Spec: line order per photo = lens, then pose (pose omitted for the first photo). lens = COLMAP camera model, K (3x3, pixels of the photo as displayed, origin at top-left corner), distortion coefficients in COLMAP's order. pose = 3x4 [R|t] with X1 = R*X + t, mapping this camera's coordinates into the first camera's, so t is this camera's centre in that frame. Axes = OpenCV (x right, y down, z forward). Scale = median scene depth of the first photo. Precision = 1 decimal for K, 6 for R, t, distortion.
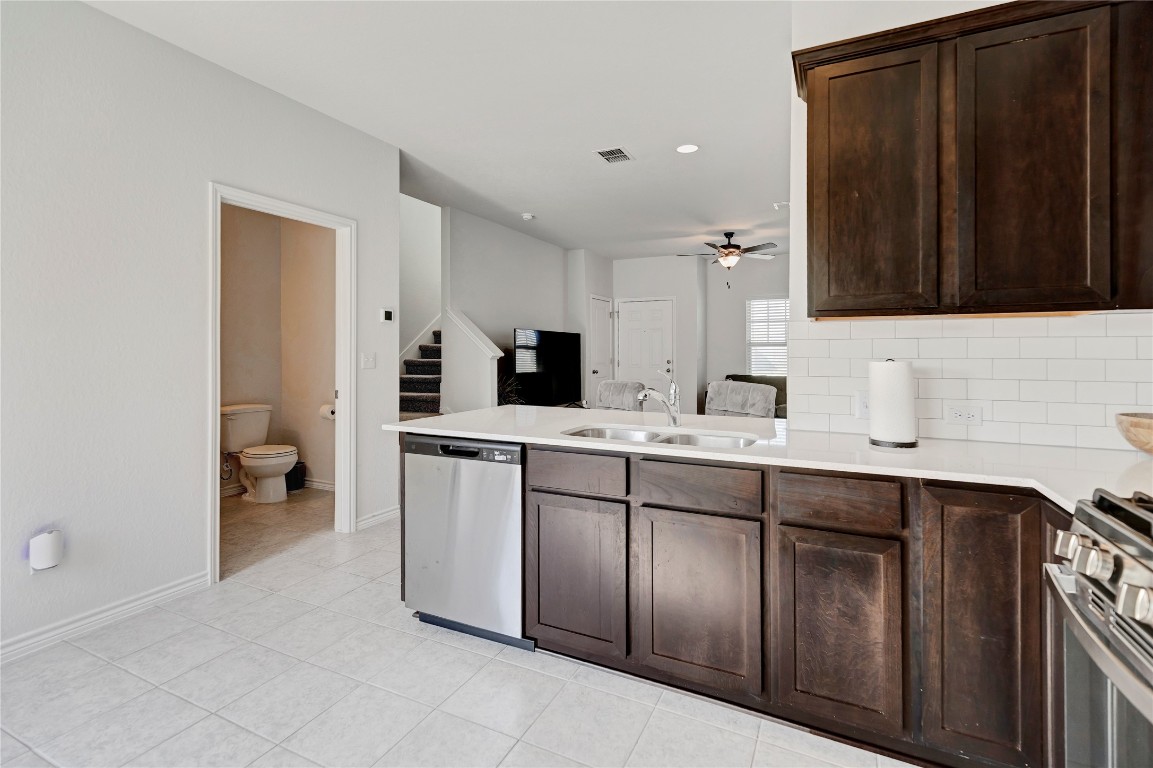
lens RADIAL K [[537.4, 0, 578.6], [0, 537.4, 349.8], [0, 0, 1]] dist [-0.002637, -0.000133]
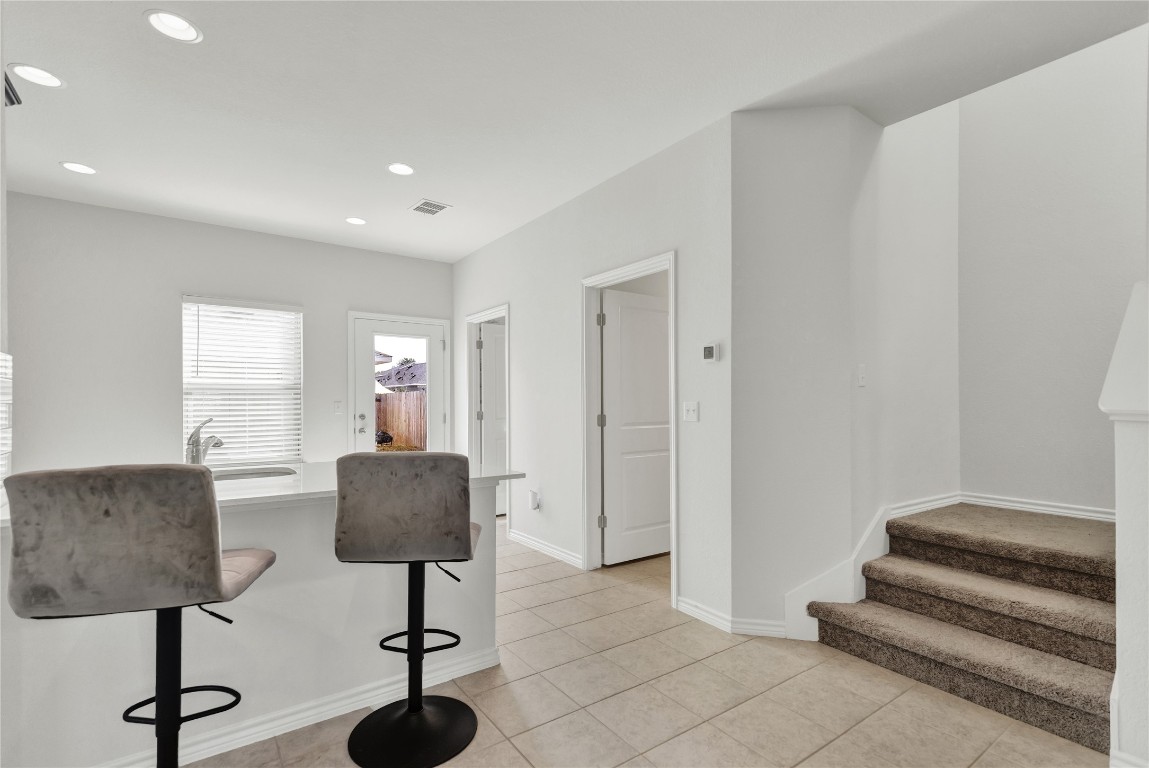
lens RADIAL K [[531.3, 0, 576.1], [0, 531.3, 401.3], [0, 0, 1]] dist [0.015215, -0.000395]
pose [[-0.476080, -0.007488, -0.879370, 0.192656], [0.002468, 0.999948, -0.009851, 0.006278], [0.879399, -0.006860, -0.476037, 0.589078]]
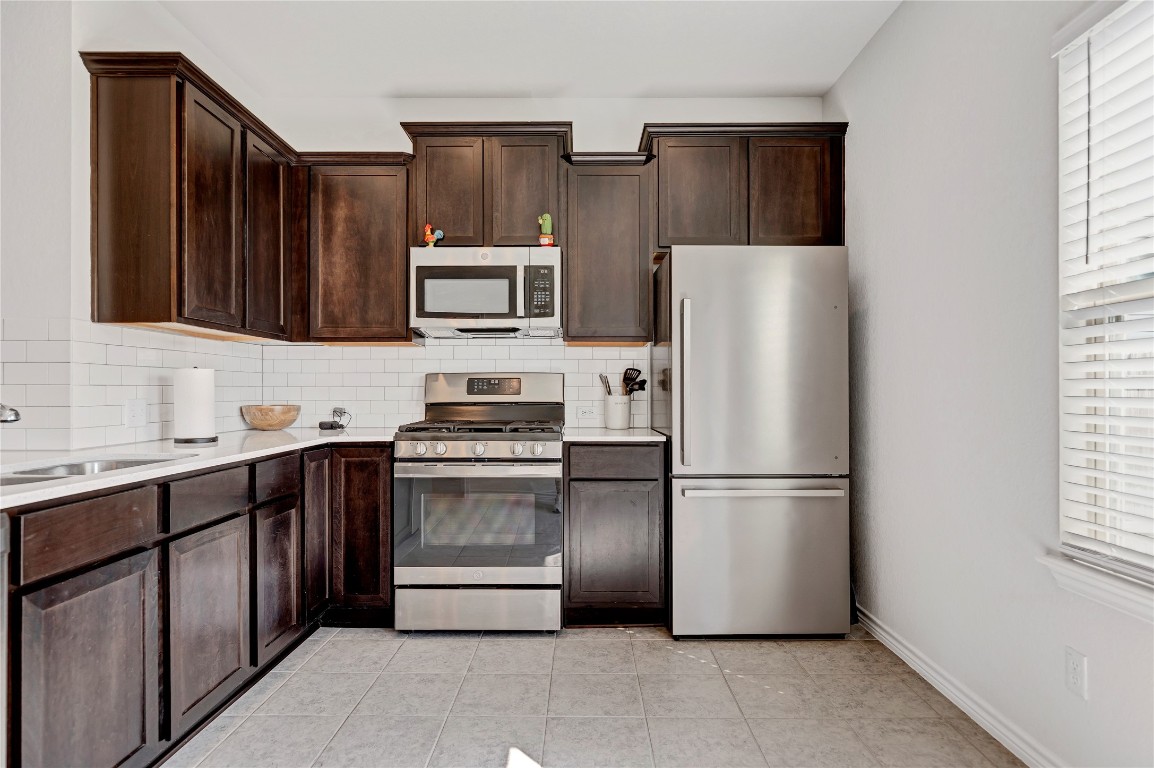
lens RADIAL K [[625.4, 0, 578.3], [0, 625.4, 395.9], [0, 0, 1]] dist [-0.001952, -0.000561]
pose [[-0.433843, -0.004460, 0.900978, -0.228939], [-0.007957, 0.999968, 0.001118, 0.016671], [-0.900953, -0.006684, -0.433864, 0.202750]]
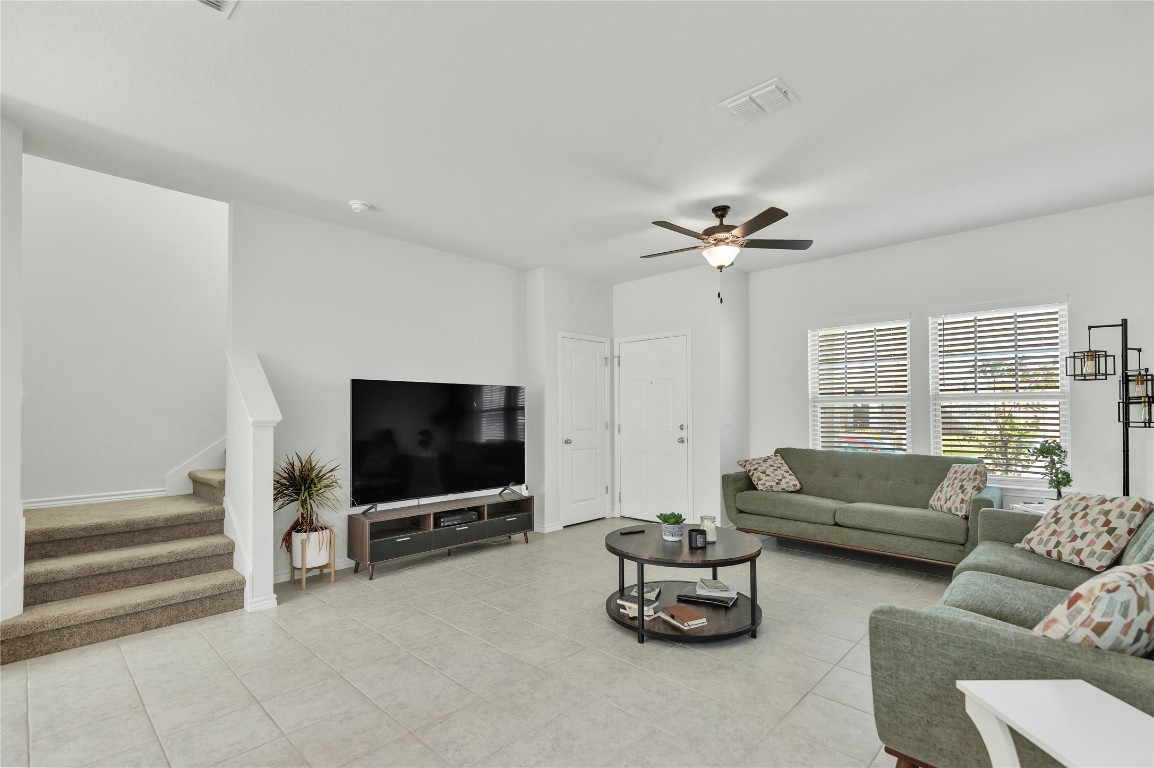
lens RADIAL K [[533.6, 0, 578.6], [0, 533.6, 401.3], [0, 0, 1]] dist [0.015215, -0.000395]
pose [[0.952178, -0.010931, -0.305350, 0.266185], [0.005614, 0.999817, -0.018286, 0.001641], [0.305494, 0.015698, 0.952065, 0.349557]]
